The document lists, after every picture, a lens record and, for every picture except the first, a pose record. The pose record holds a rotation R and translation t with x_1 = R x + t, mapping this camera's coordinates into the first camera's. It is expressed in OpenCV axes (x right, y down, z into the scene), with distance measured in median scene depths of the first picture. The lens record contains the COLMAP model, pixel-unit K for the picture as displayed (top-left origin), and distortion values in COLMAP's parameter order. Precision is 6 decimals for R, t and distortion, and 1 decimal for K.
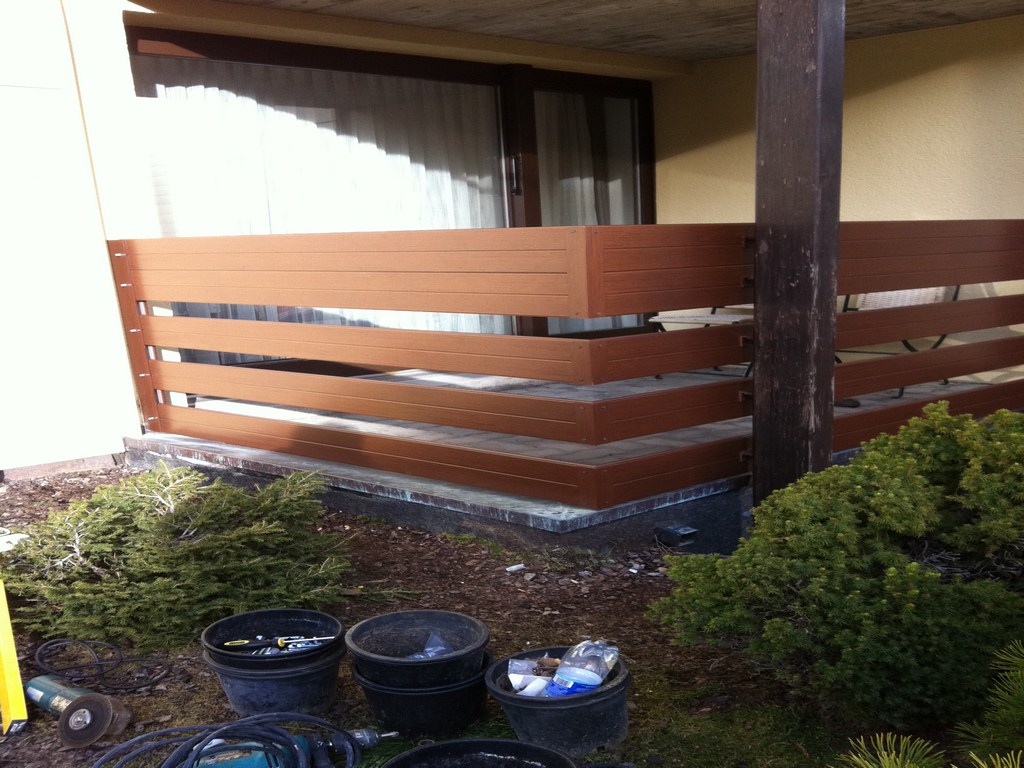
lens RADIAL K [[1303.4, 0, 512.0], [0, 1303.4, 384.0], [0, 0, 1]] dist [0.083521, -0.021528]
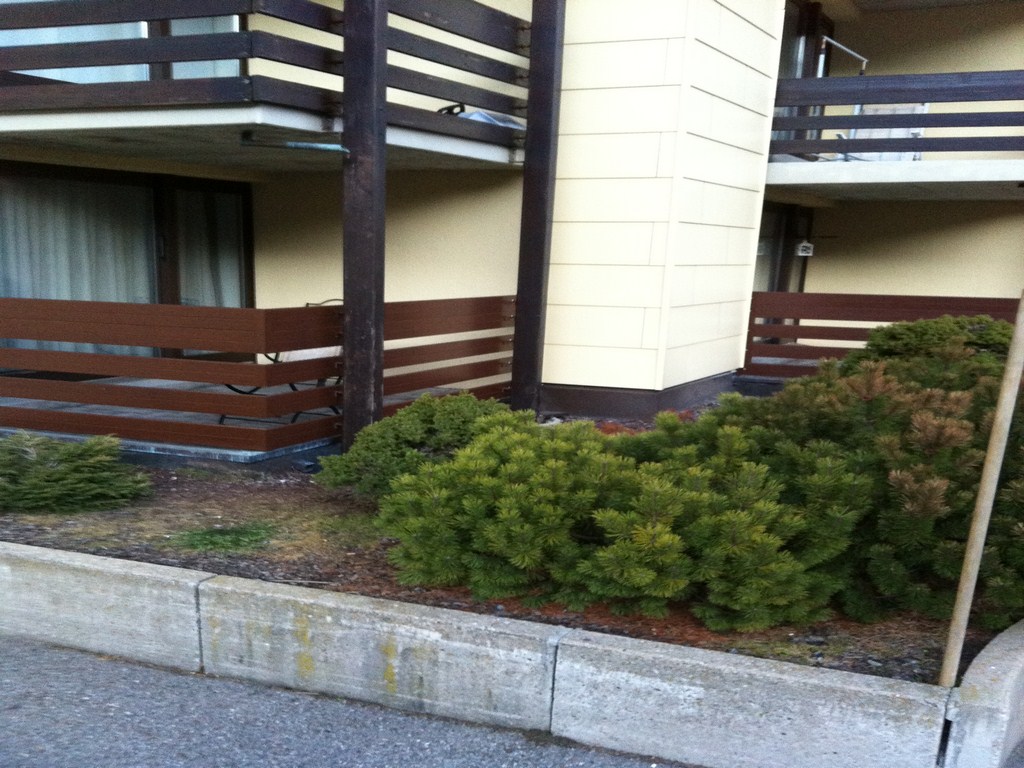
lens RADIAL K [[1303.4, 0, 512.0], [0, 1303.4, 384.0], [0, 0, 1]] dist [0.083521, -0.021528]
pose [[0.938084, 0.003390, 0.346391, -0.264789], [0.001957, 0.999884, -0.015083, 0.024857], [-0.346402, 0.014827, 0.937969, -0.959703]]
